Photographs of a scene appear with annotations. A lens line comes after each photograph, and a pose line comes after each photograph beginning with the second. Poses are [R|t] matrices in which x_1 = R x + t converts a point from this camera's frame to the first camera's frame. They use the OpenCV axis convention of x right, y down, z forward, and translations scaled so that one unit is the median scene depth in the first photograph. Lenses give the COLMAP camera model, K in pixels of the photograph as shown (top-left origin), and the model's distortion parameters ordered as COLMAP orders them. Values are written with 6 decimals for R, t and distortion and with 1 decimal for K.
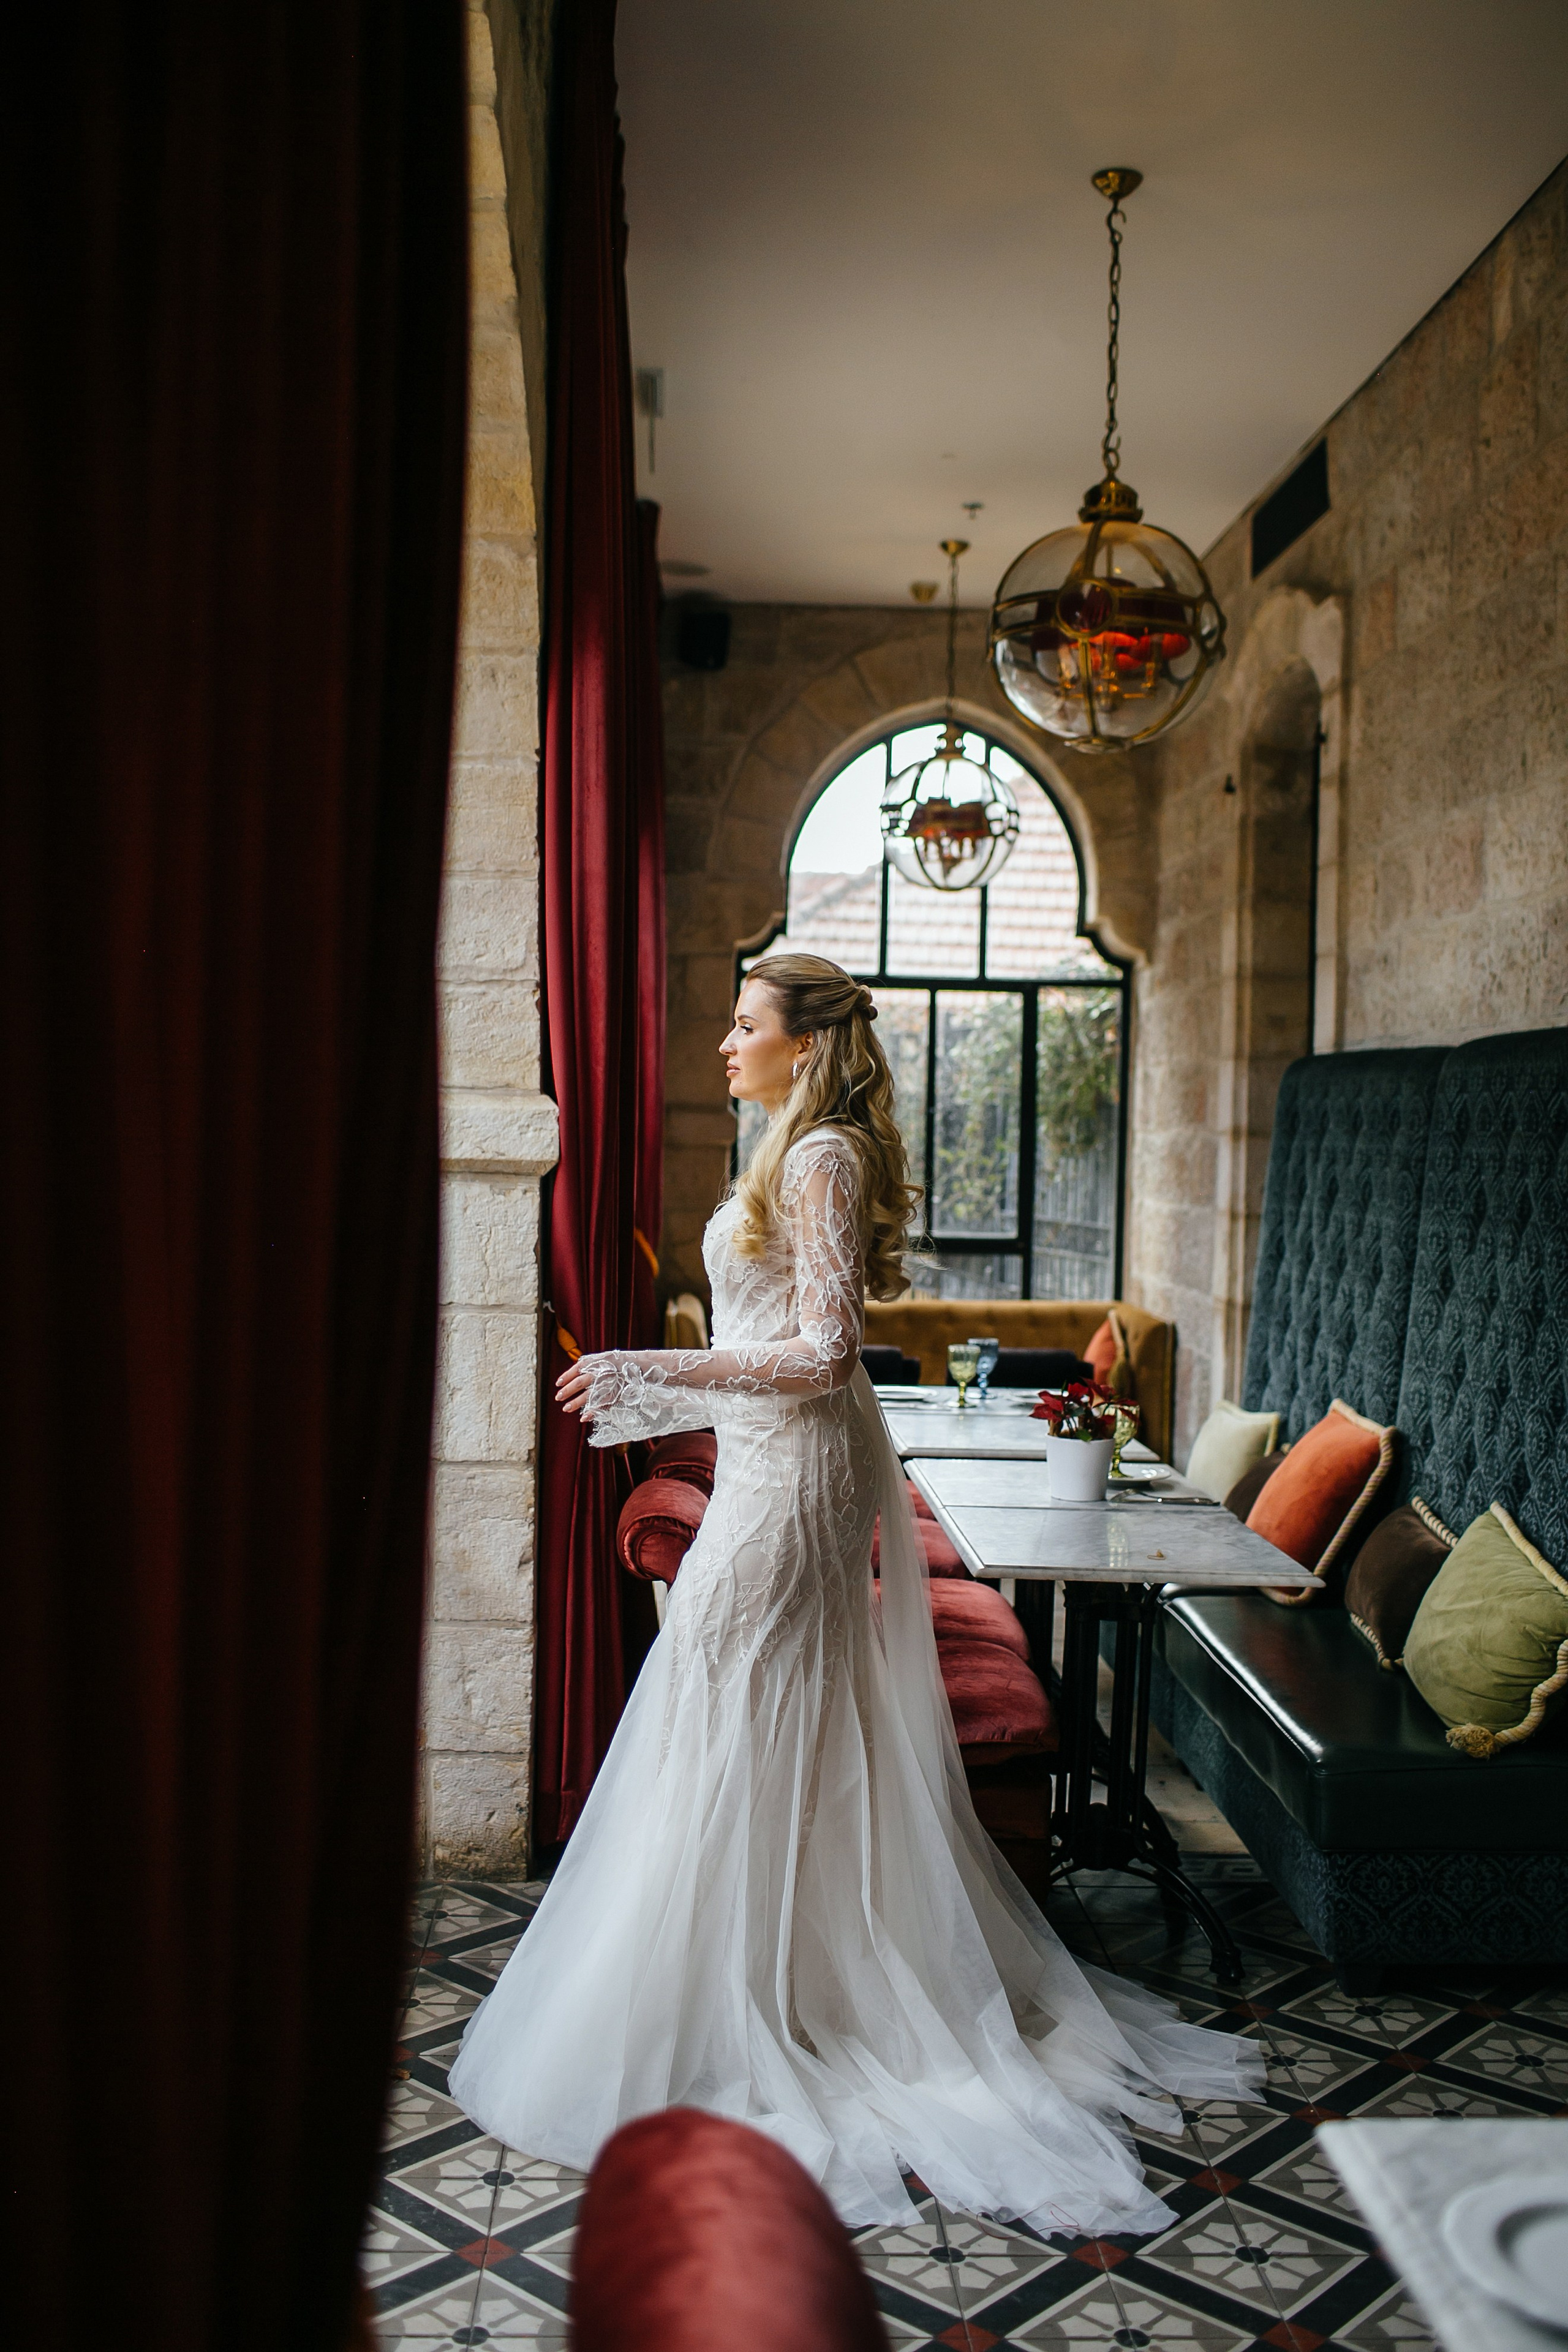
lens RADIAL K [[2261.5, 0, 799.9], [0, 2261.5, 1170.8], [0, 0, 1]] dist [-0.097086, 0.112166]
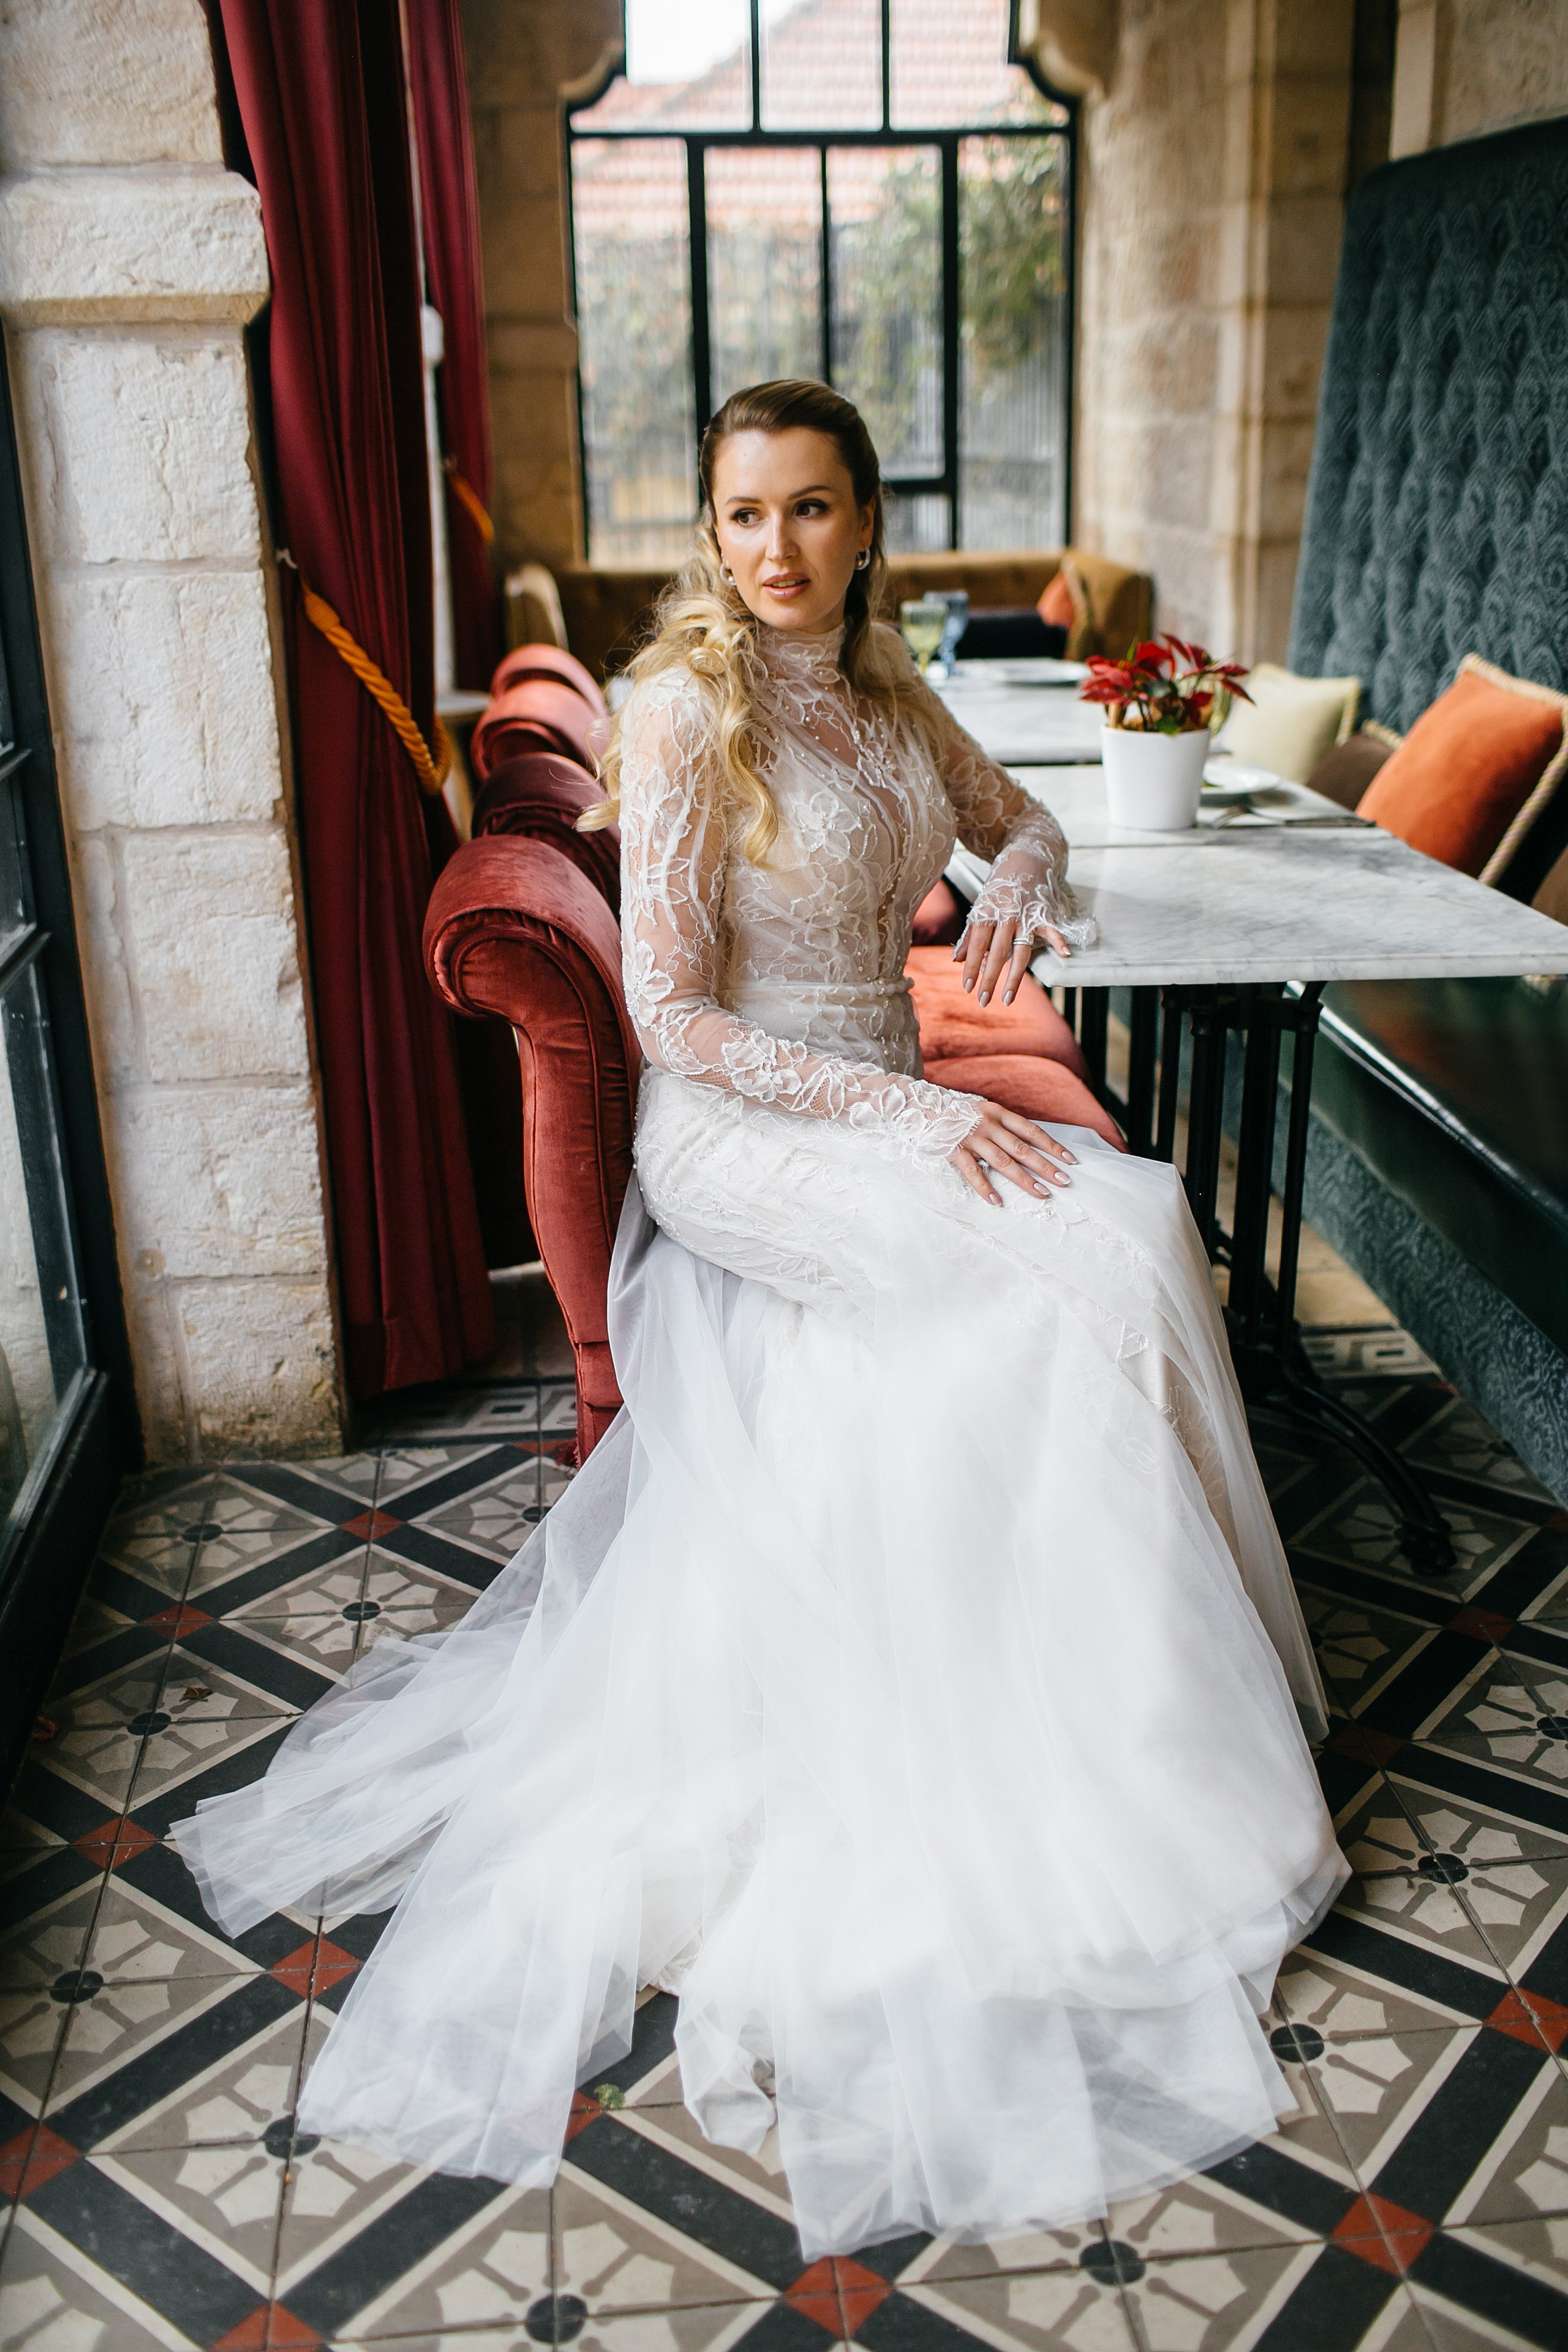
lens RADIAL K [[2261.5, 0, 799.9], [0, 2261.5, 1170.8], [0, 0, 1]] dist [-0.097086, 0.112166]
pose [[0.996937, -0.062785, 0.046634, -0.010225], [0.045508, 0.950624, 0.306990, 0.030041], [-0.063606, -0.303927, 0.950570, 0.294255]]
